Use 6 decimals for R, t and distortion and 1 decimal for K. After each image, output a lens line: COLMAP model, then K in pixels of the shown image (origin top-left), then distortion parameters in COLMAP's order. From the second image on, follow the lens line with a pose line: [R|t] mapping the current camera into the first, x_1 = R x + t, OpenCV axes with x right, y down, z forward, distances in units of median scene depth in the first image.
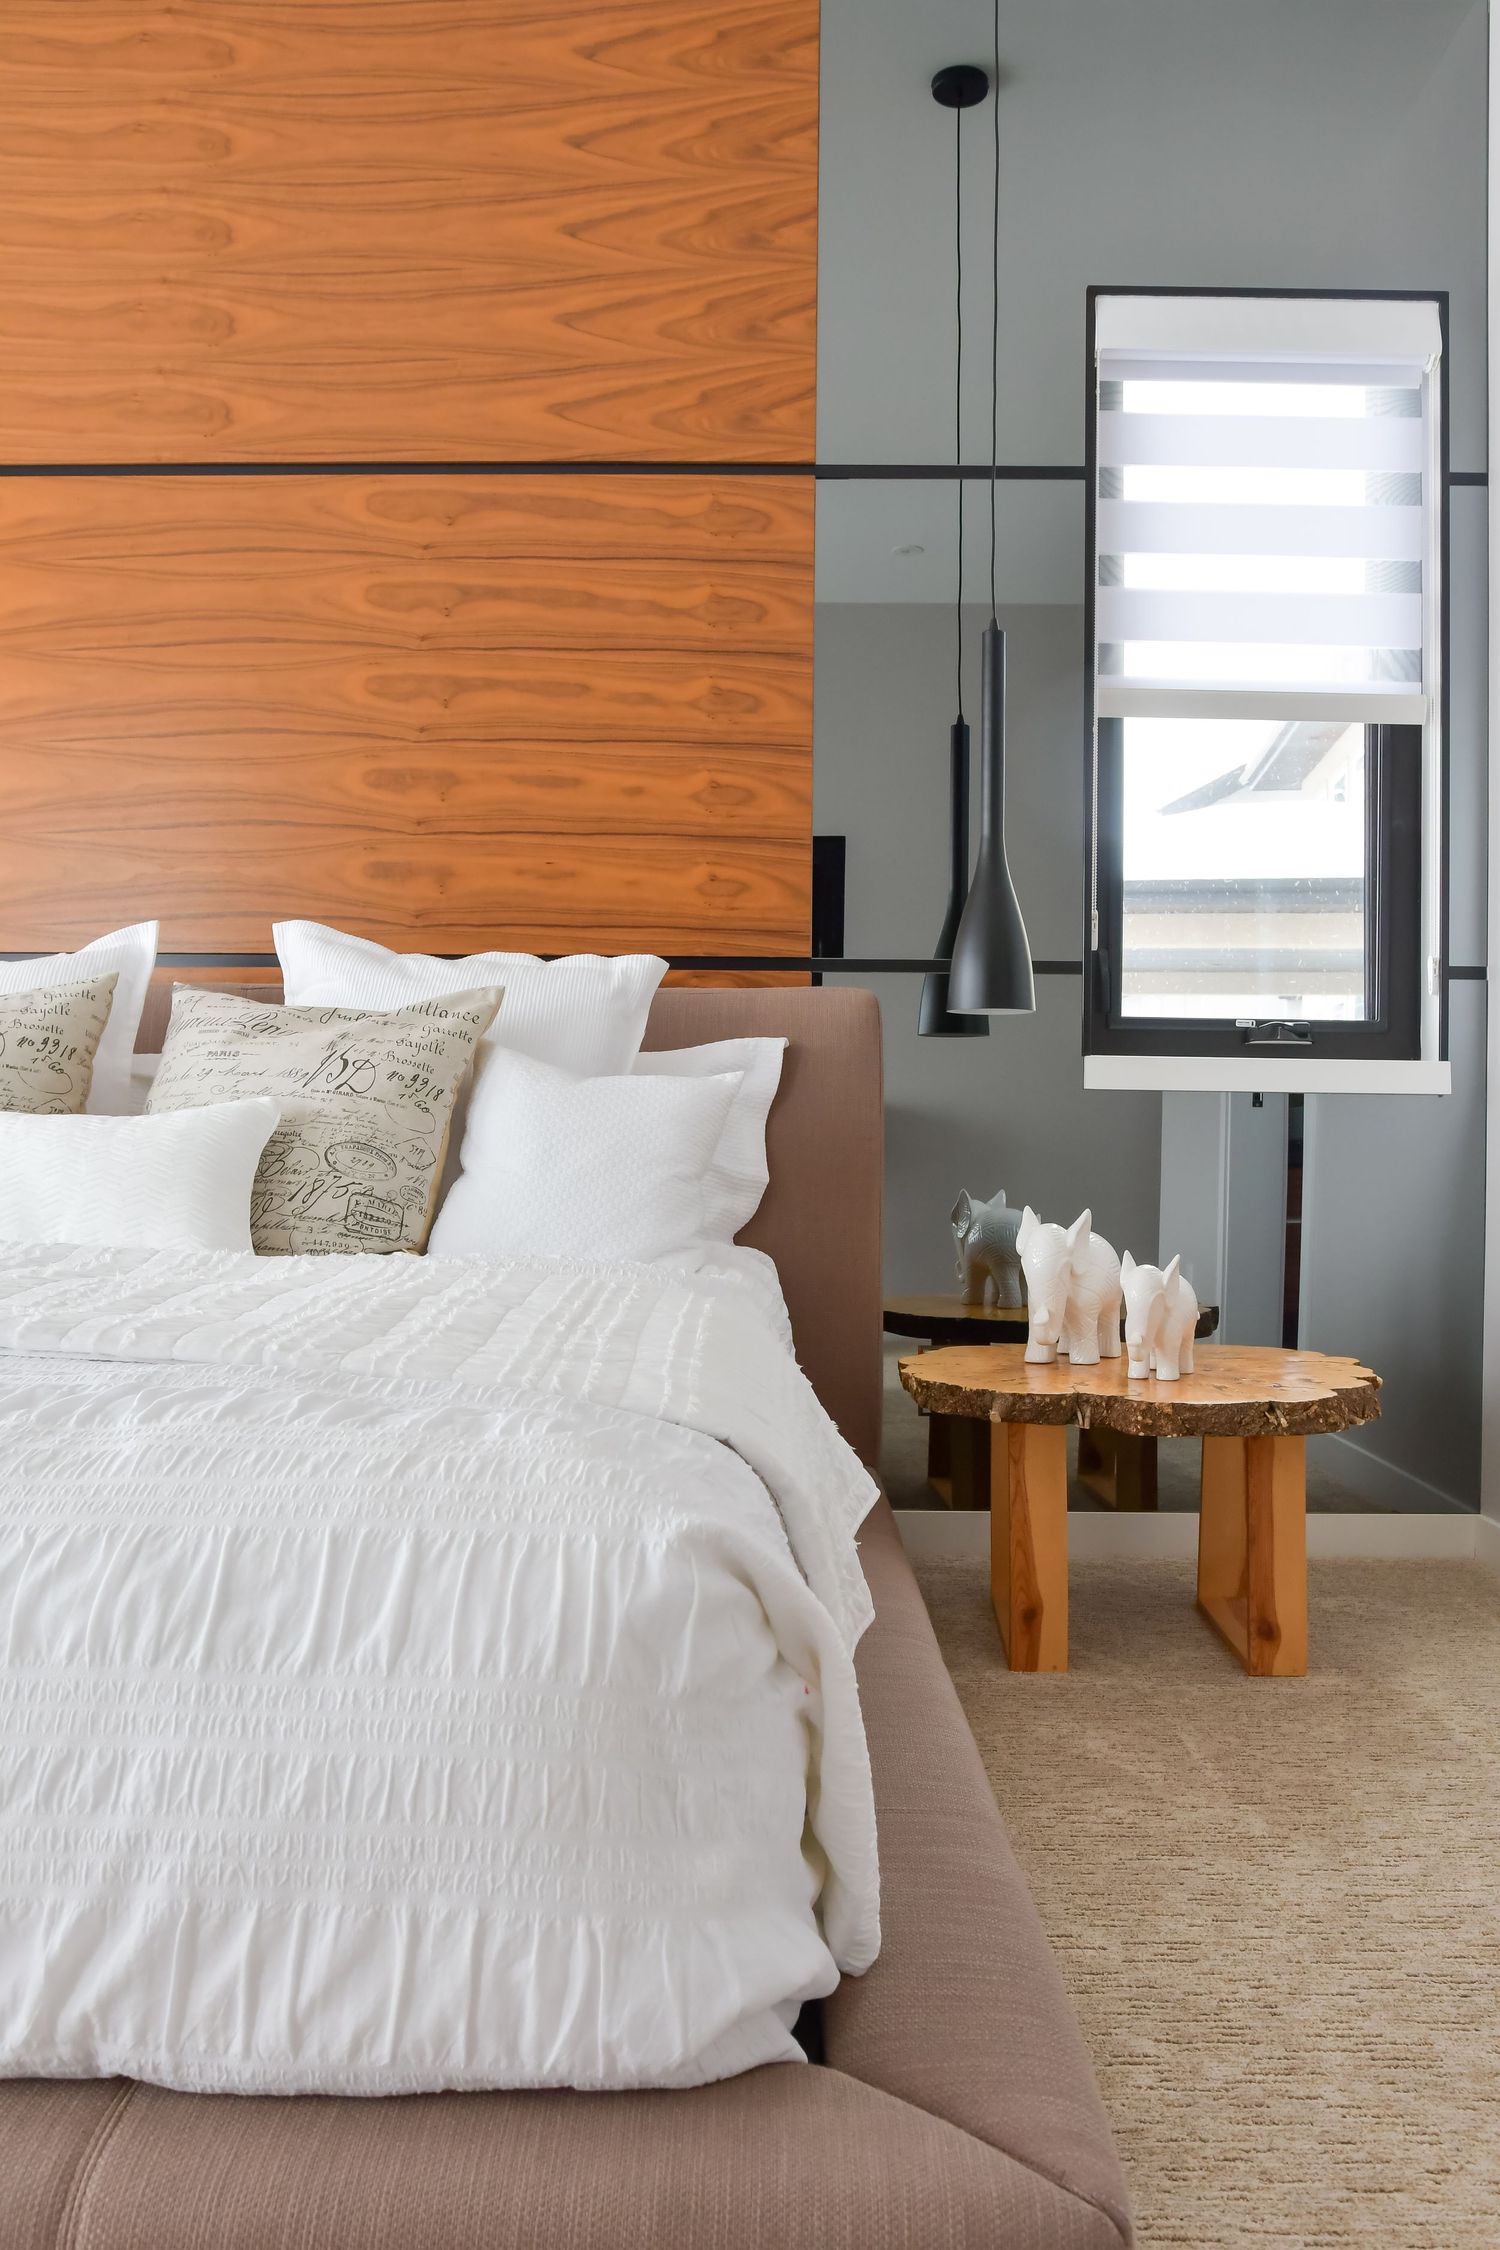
lens RADIAL K [[1791.1, 0, 751.1], [0, 1791.1, 1173.0], [0, 0, 1]] dist [-0.083498, 0.063363]
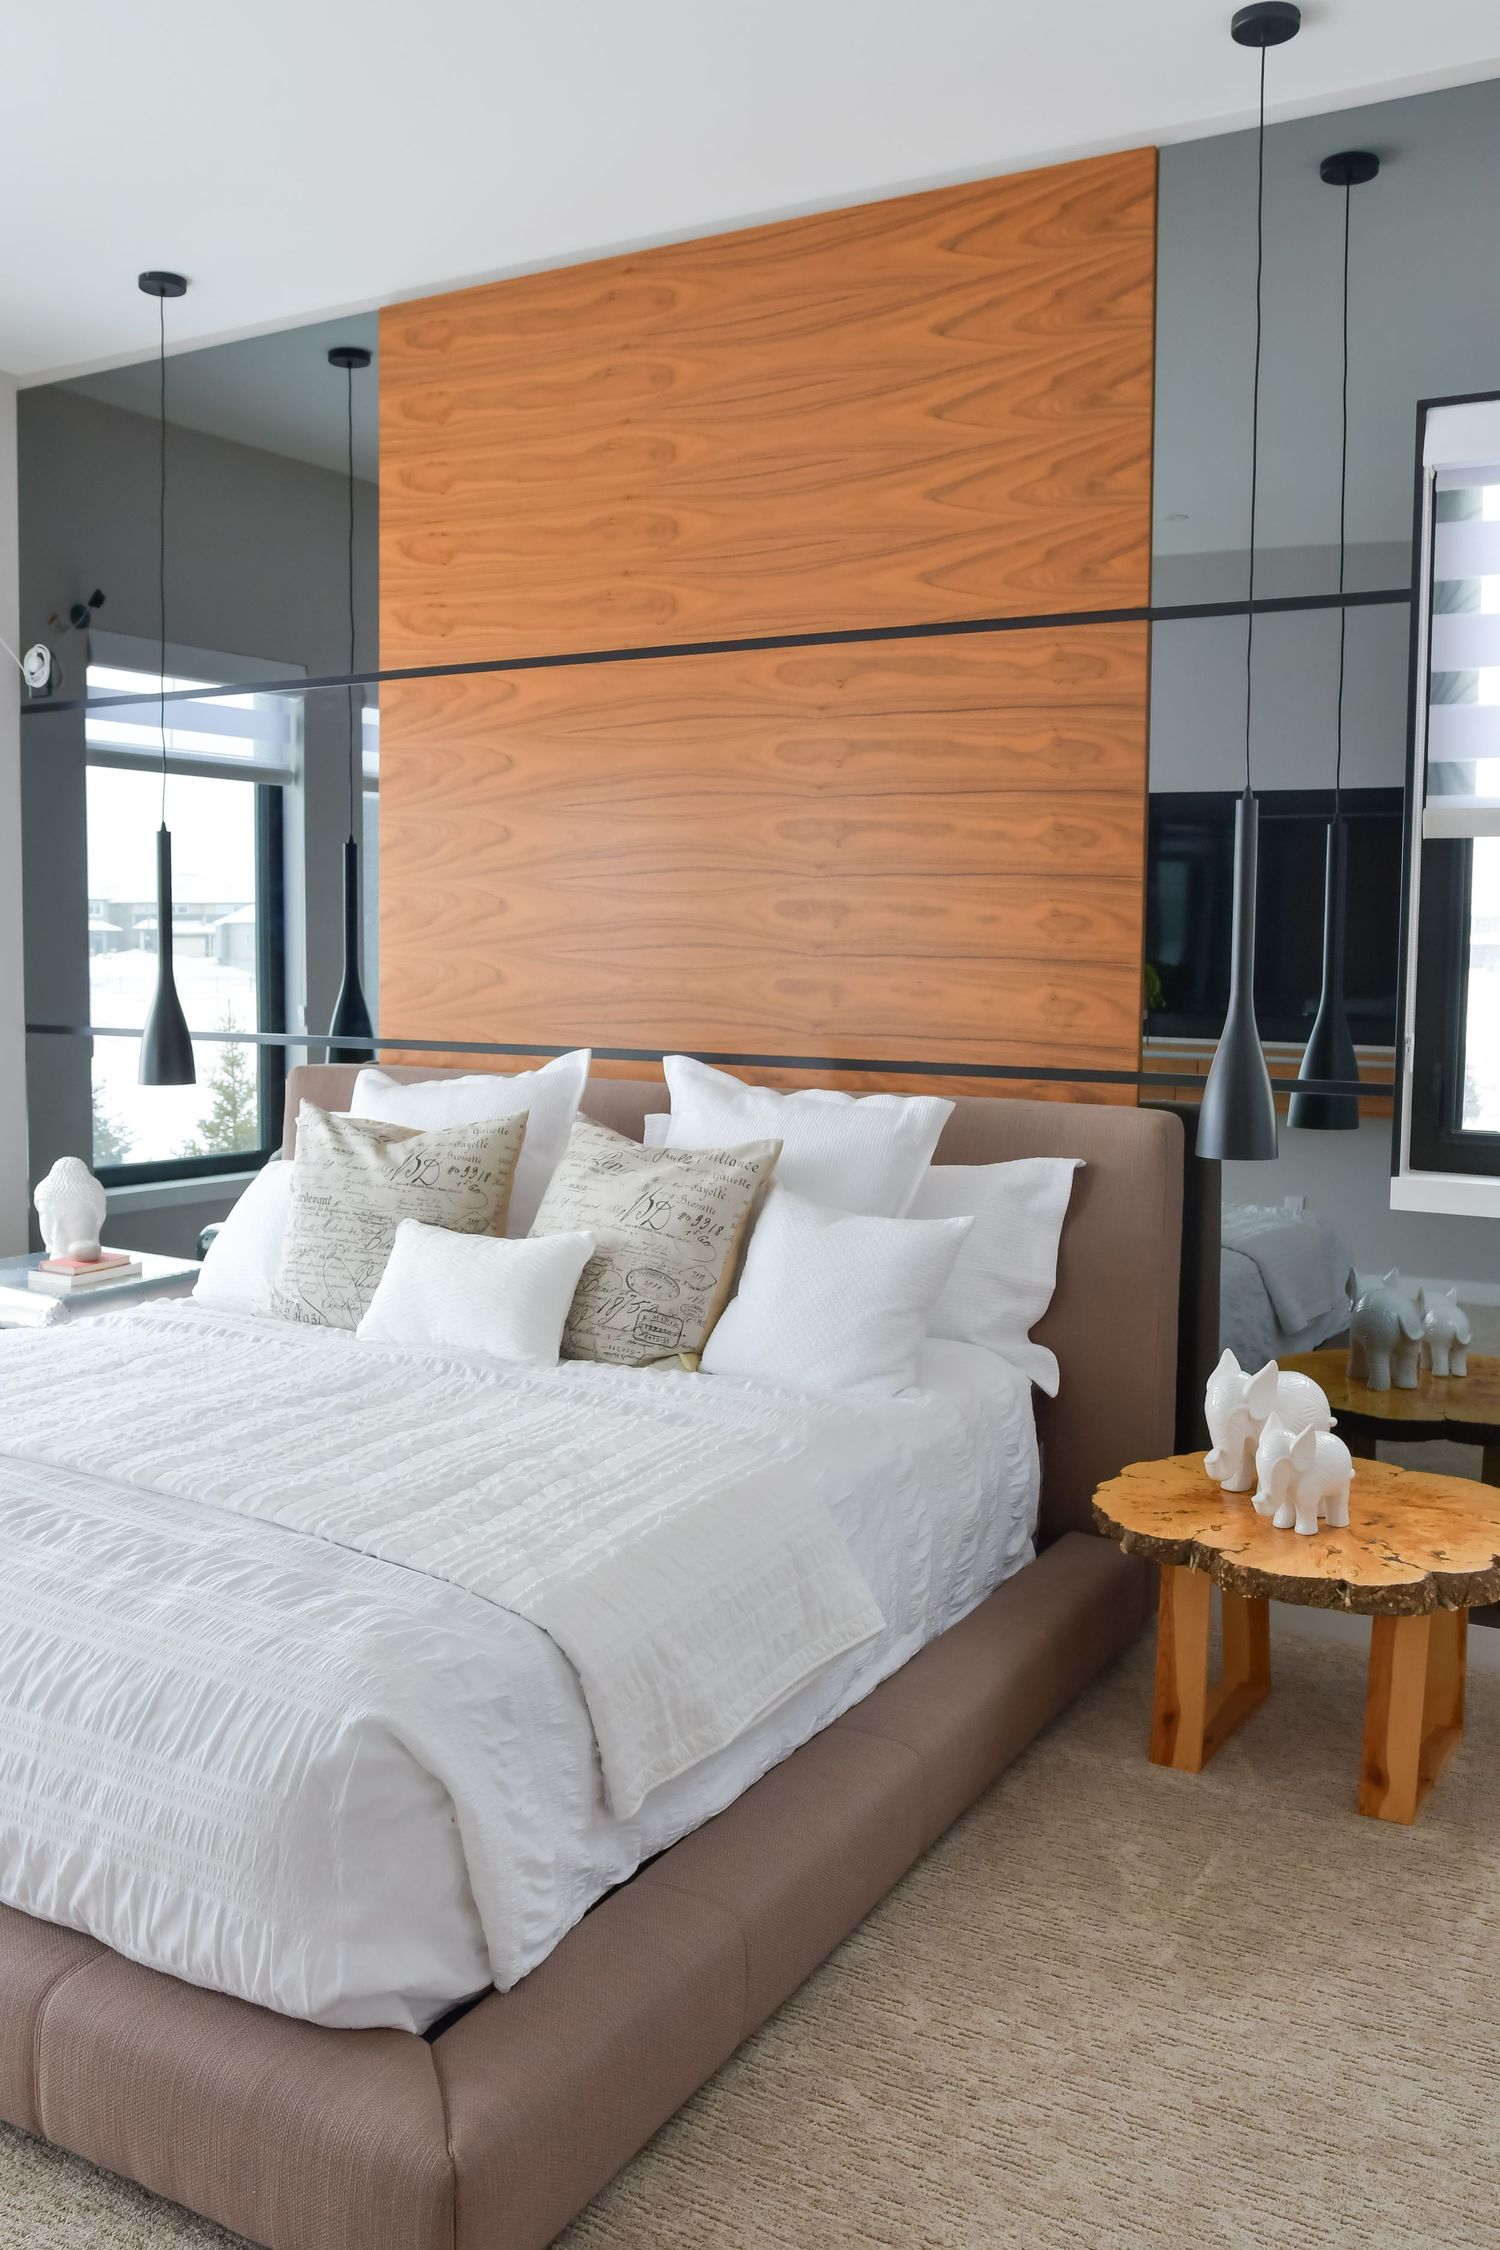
lens RADIAL K [[1918.2, 0, 750.0], [0, 1918.2, 1125.0], [0, 0, 1]] dist [-0.100056, 0.101438]
pose [[0.867218, 0.049256, -0.495486, 0.411815], [-0.008233, 0.996378, 0.084638, -0.187402], [0.497860, -0.069320, 0.864483, -0.127071]]
